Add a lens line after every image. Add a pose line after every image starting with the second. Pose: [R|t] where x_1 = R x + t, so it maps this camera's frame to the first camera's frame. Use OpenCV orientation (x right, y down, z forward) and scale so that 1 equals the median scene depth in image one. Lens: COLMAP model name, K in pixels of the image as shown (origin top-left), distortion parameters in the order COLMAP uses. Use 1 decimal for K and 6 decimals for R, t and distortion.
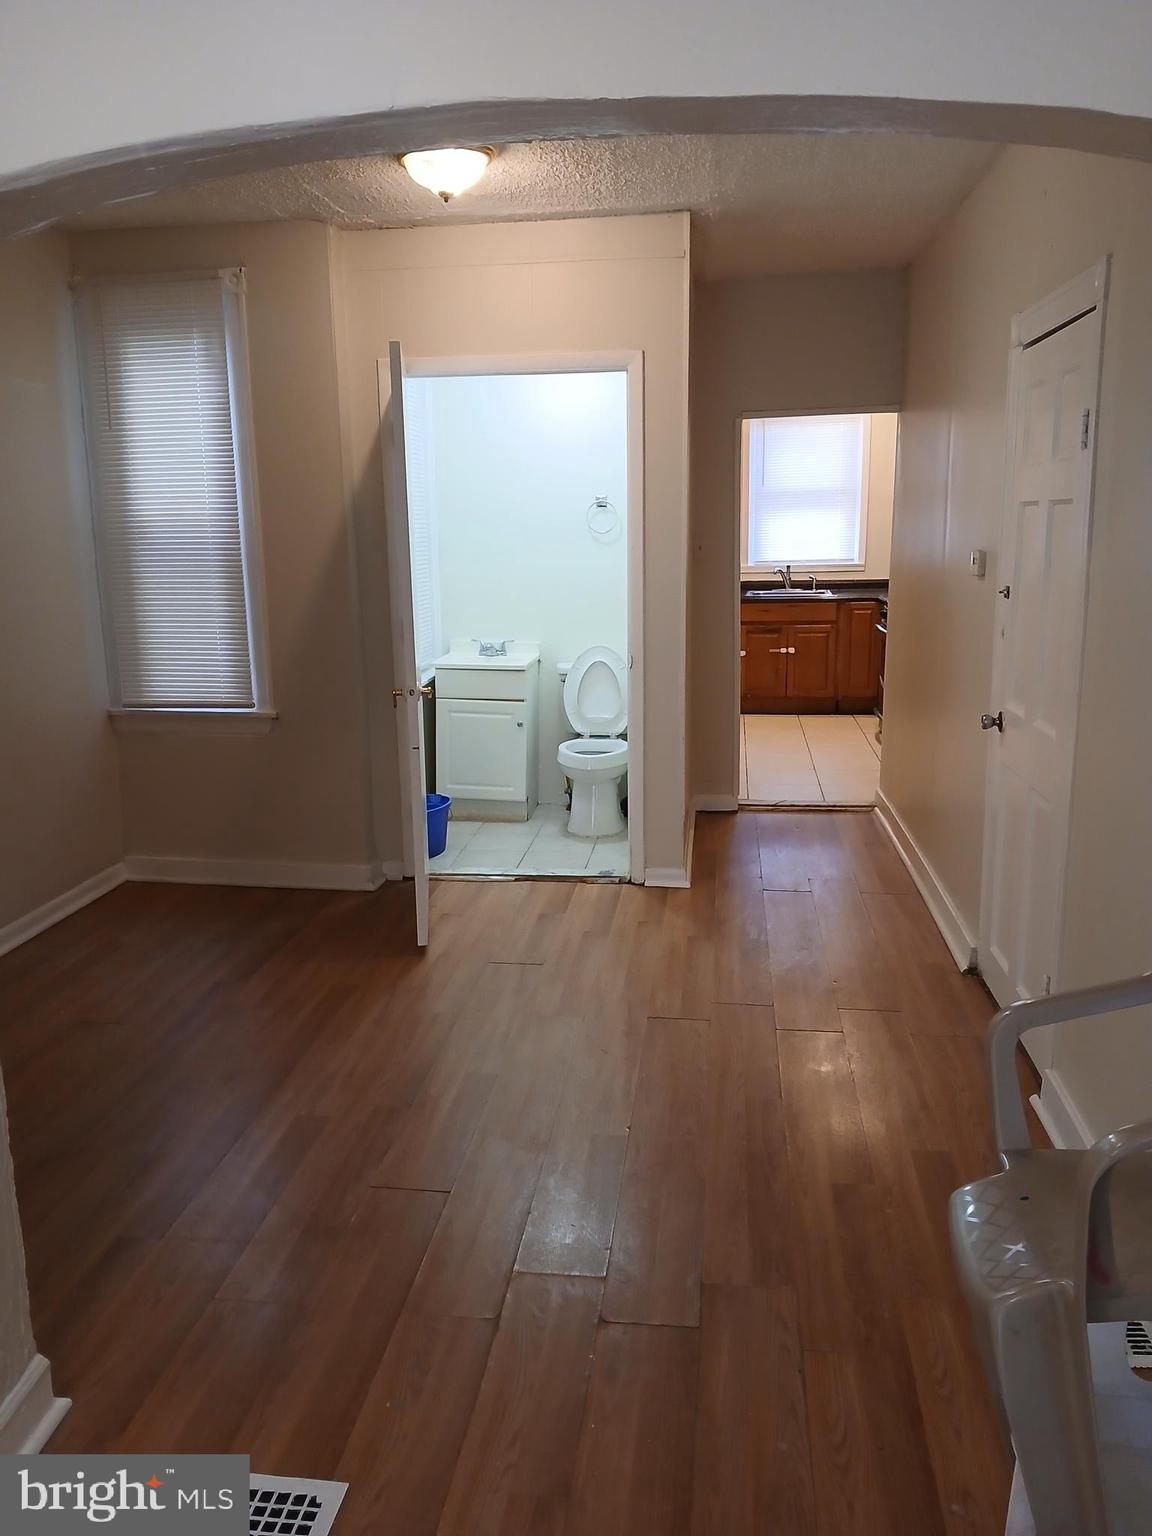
lens RADIAL K [[1169.0, 0, 545.0], [0, 1169.0, 767.9], [0, 0, 1]] dist [0.003089, -0.038715]
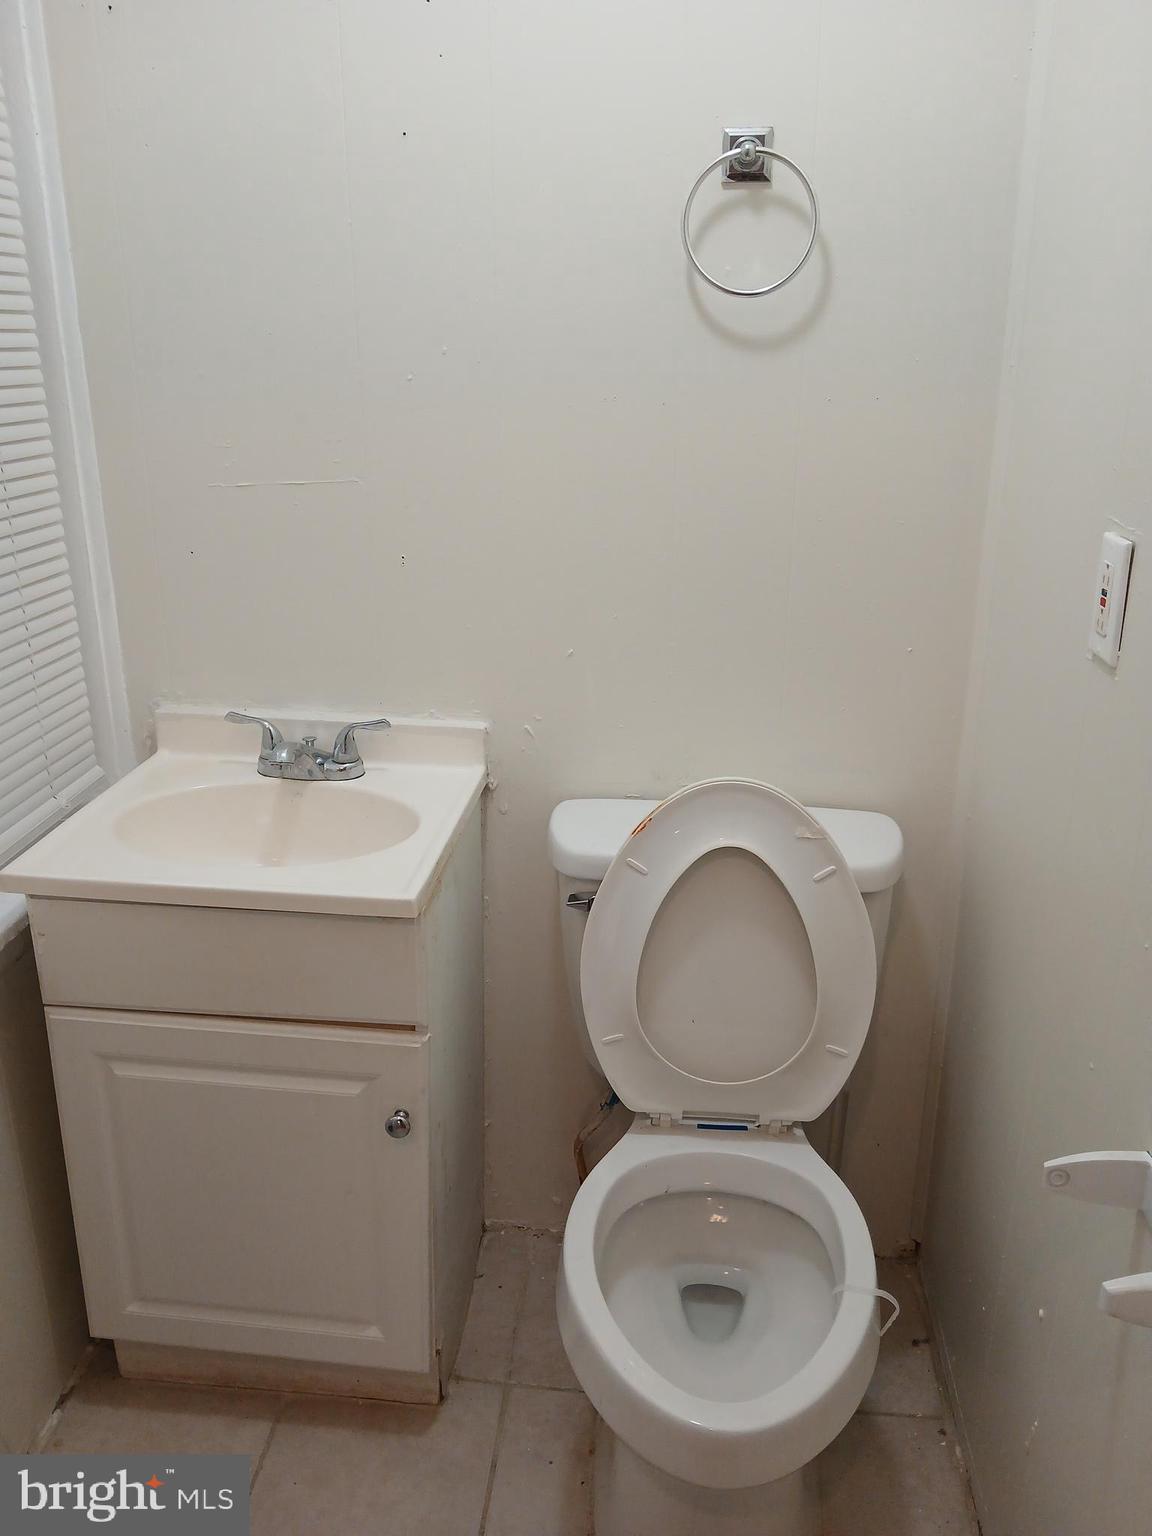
lens RADIAL K [[1269.1, 0, 582.0], [0, 1269.1, 773.4], [0, 0, 1]] dist [0.010974, -0.009894]
pose [[0.998189, -0.000794, 0.060147, 0.000342], [-0.006837, 0.991936, 0.126555, -0.148970], [-0.059762, -0.126737, 0.990134, 0.792679]]
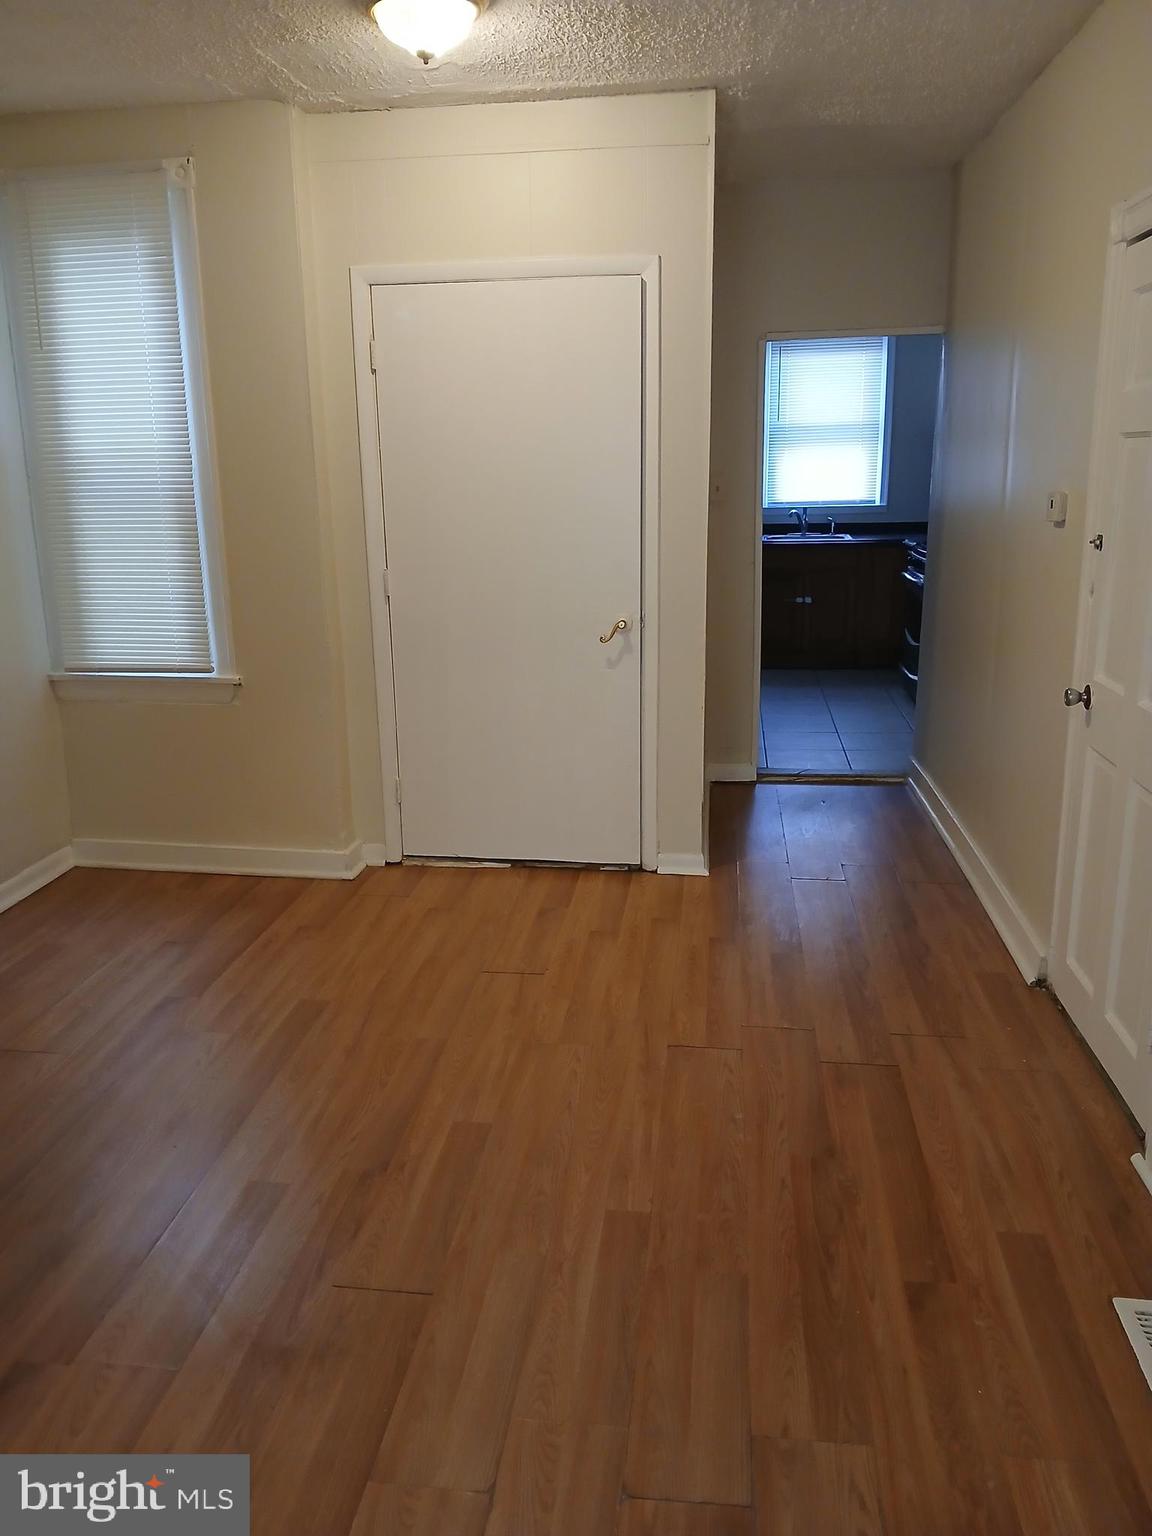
lens RADIAL K [[1169.0, 0, 545.0], [0, 1169.0, 767.9], [0, 0, 1]] dist [0.003089, -0.038715]
pose [[0.999992, -0.000995, 0.003879, -0.003716], [0.000806, 0.998823, 0.048499, -0.024200], [-0.003922, -0.048495, 0.998816, 0.128981]]
